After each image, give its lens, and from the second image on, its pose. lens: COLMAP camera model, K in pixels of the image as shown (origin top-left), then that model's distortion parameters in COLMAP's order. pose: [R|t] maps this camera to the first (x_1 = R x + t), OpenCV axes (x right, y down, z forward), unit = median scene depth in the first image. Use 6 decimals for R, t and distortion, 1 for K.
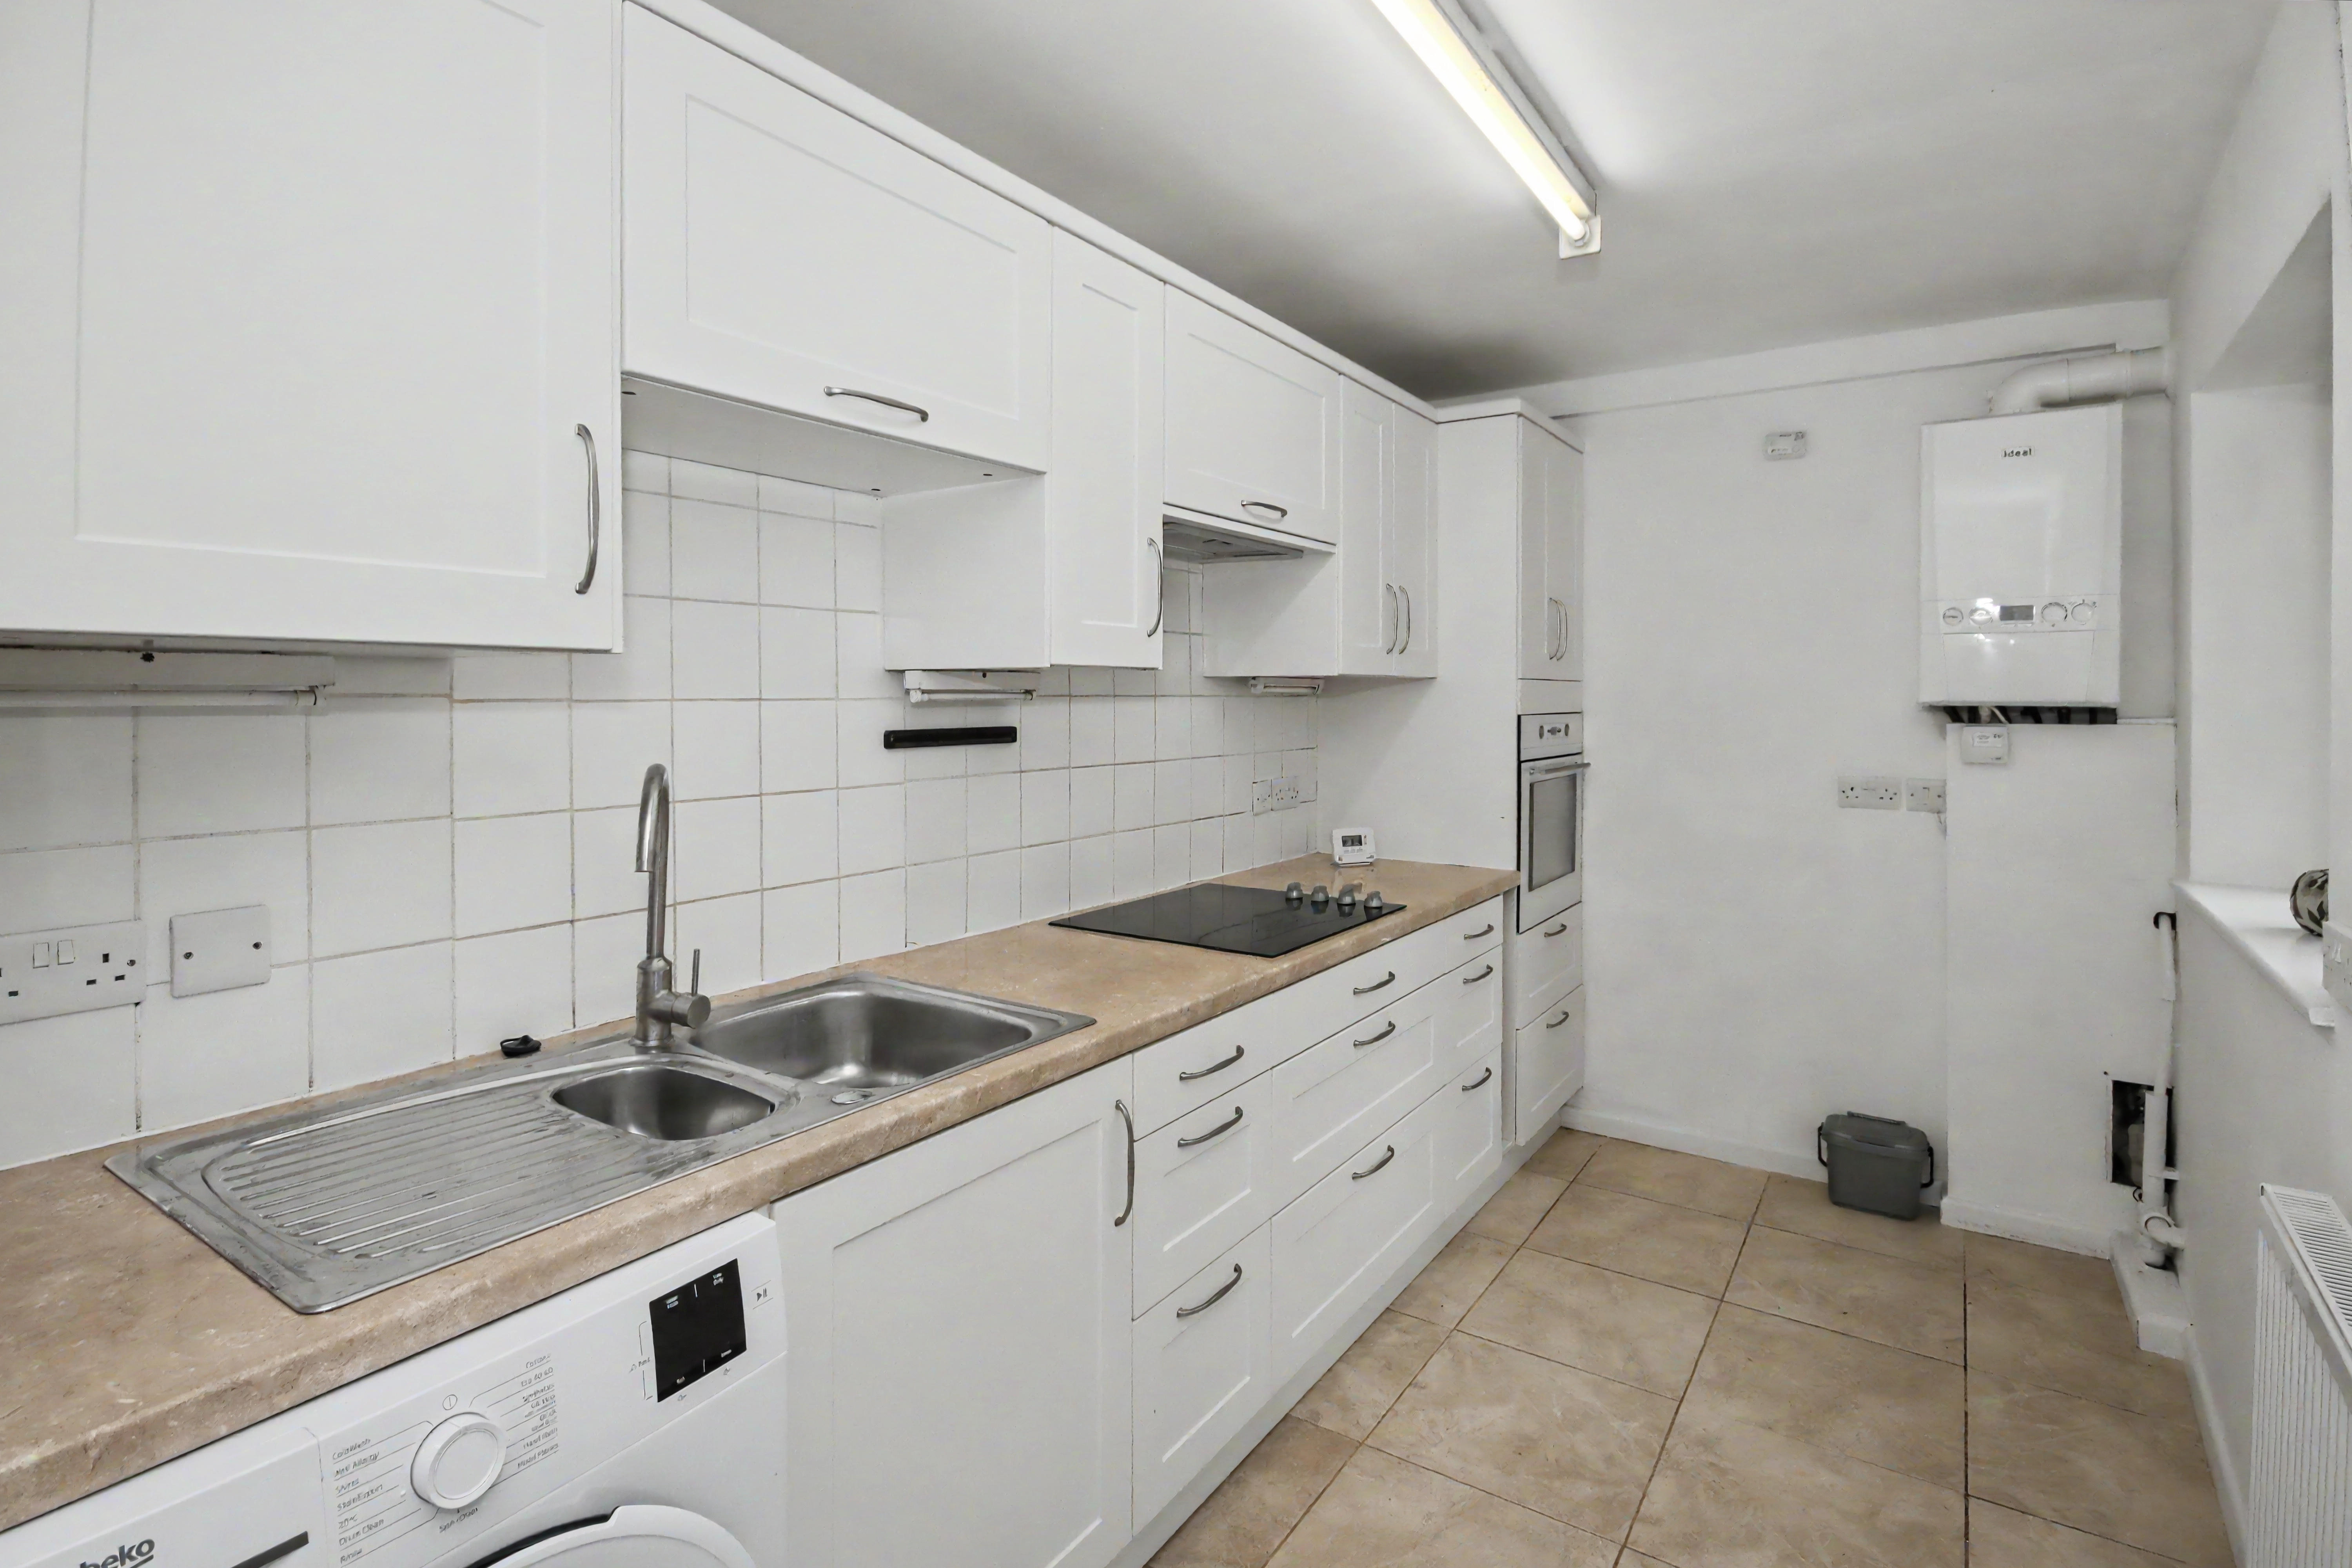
lens RADIAL K [[1159.0, 0, 1178.4], [0, 1159.0, 694.8], [0, 0, 1]] dist [-0.002627, -0.001674]
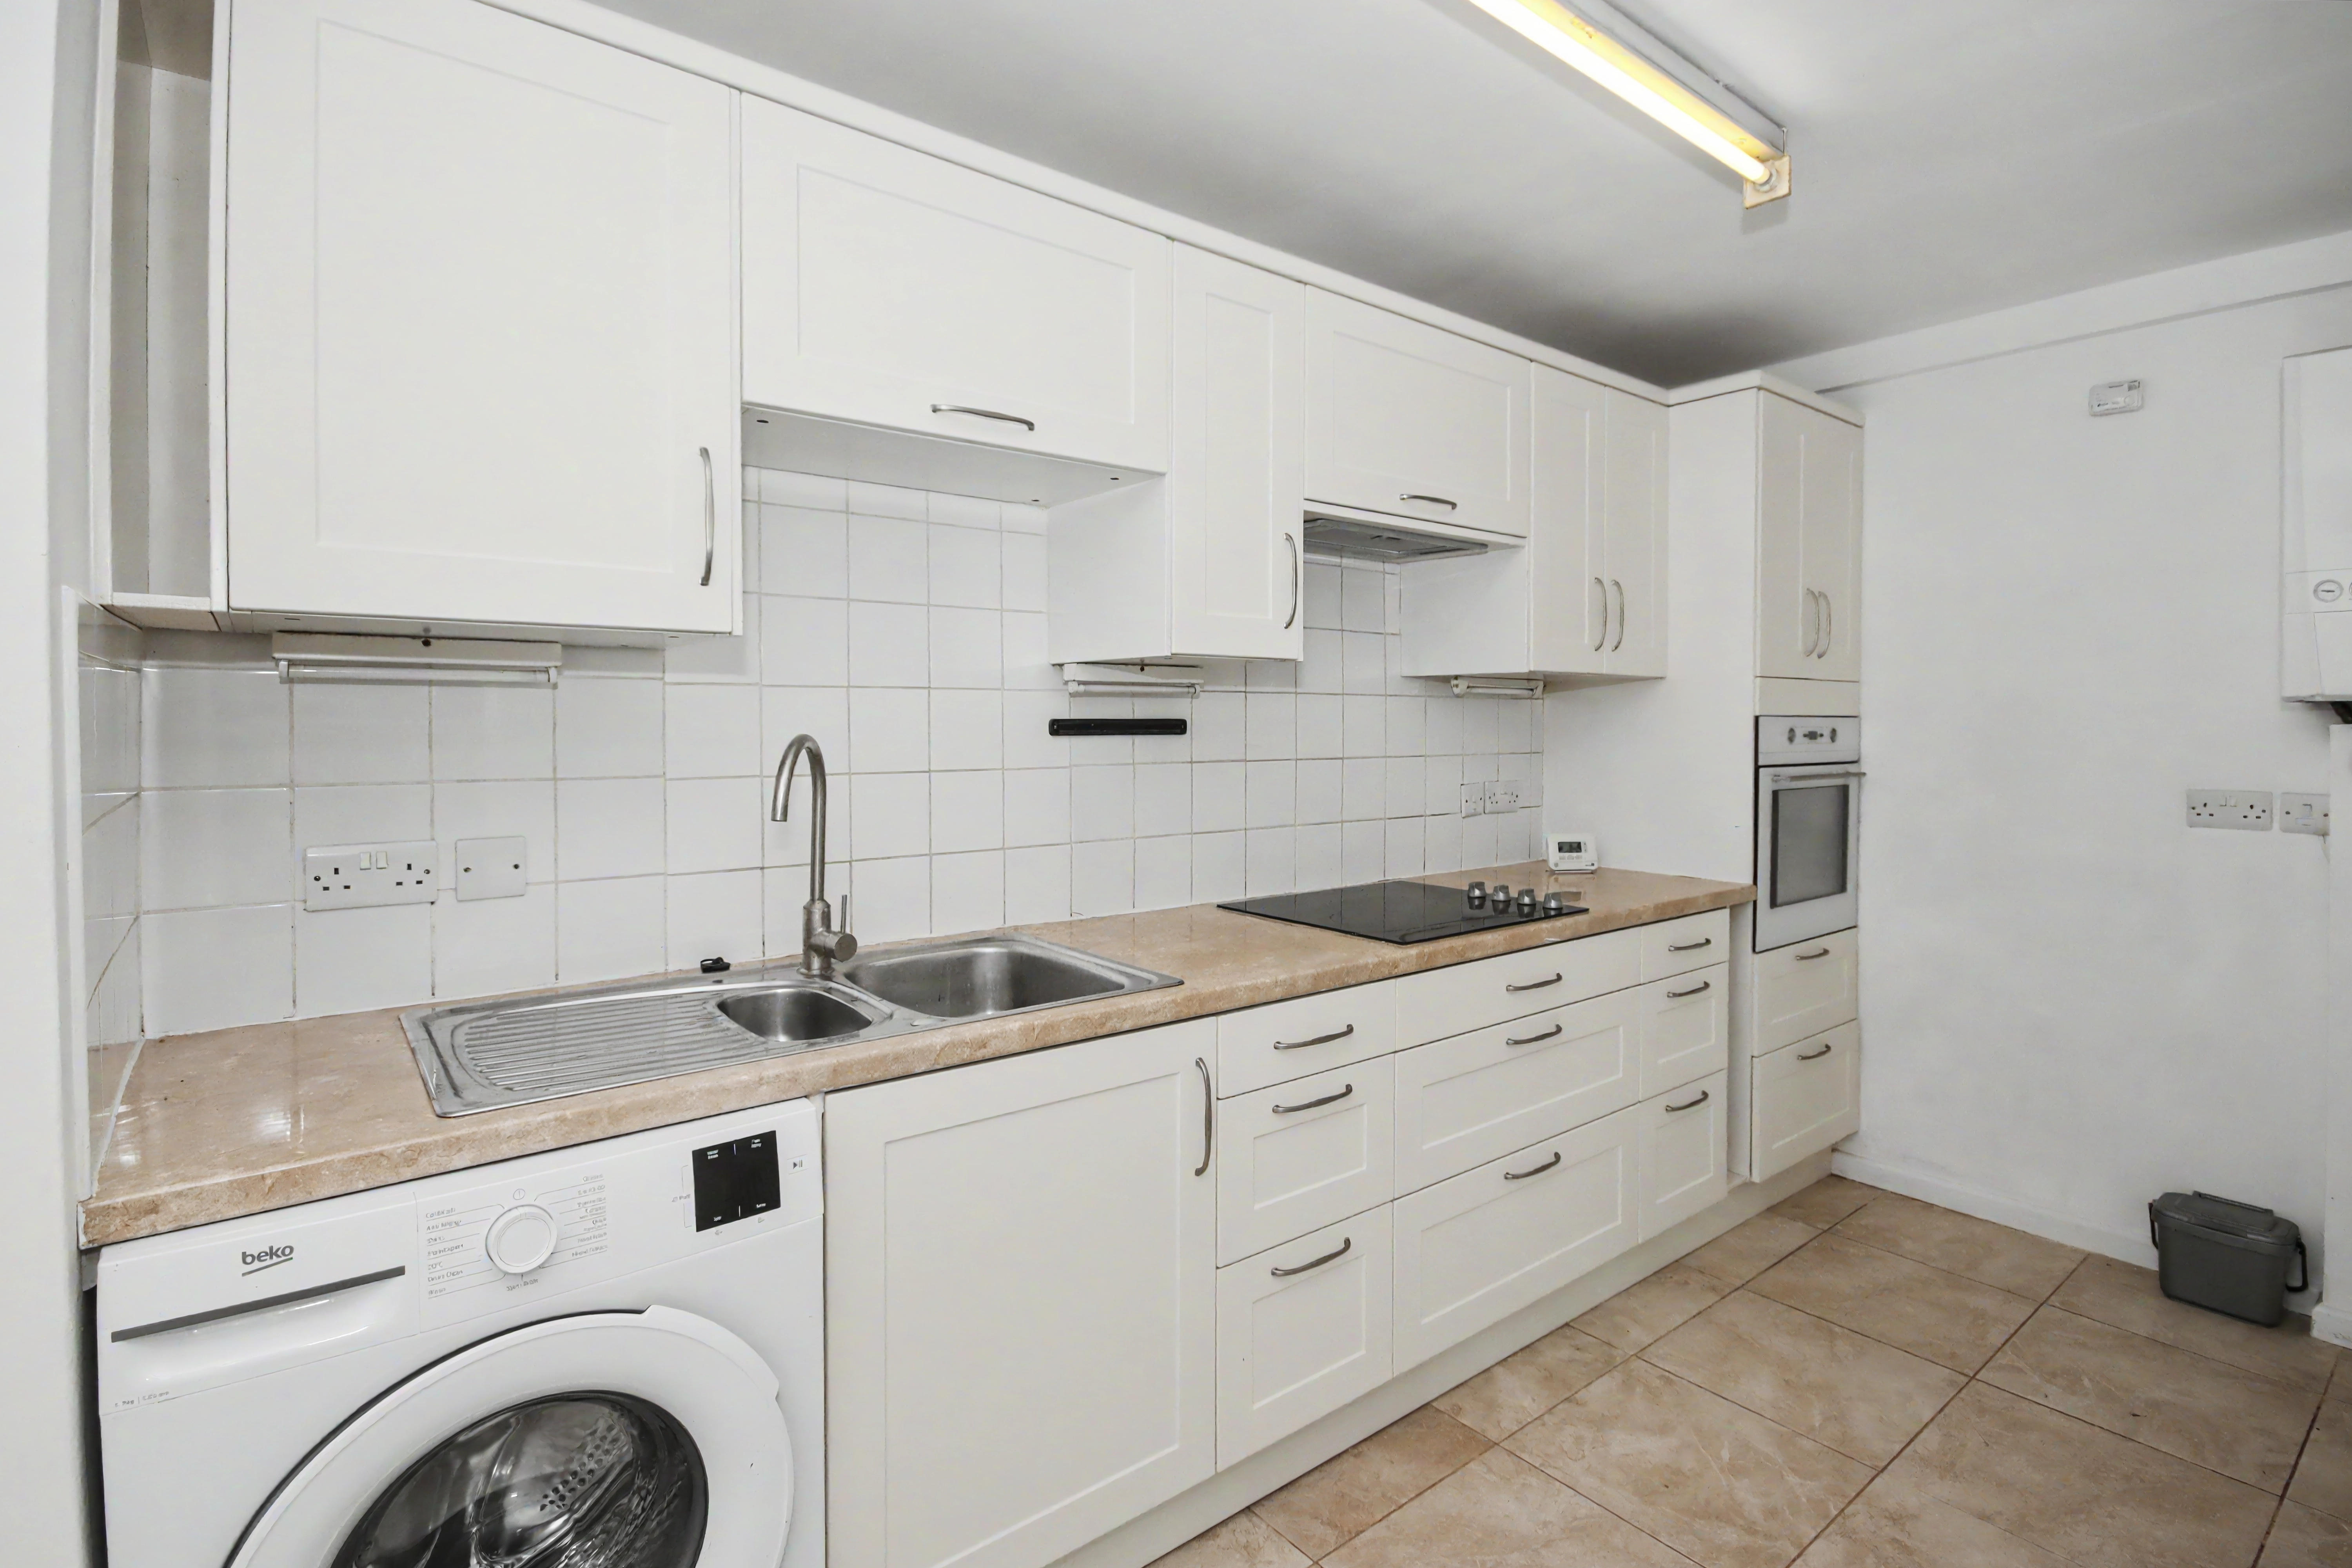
lens RADIAL K [[1129.1, 0, 1174.6], [0, 1129.1, 730.2], [0, 0, 1]] dist [-0.002218, -0.001704]
pose [[0.952596, 0.002736, -0.304227, 0.175499], [-0.000305, 0.999968, 0.008039, 0.030609], [0.304239, -0.007566, 0.952566, 0.008062]]
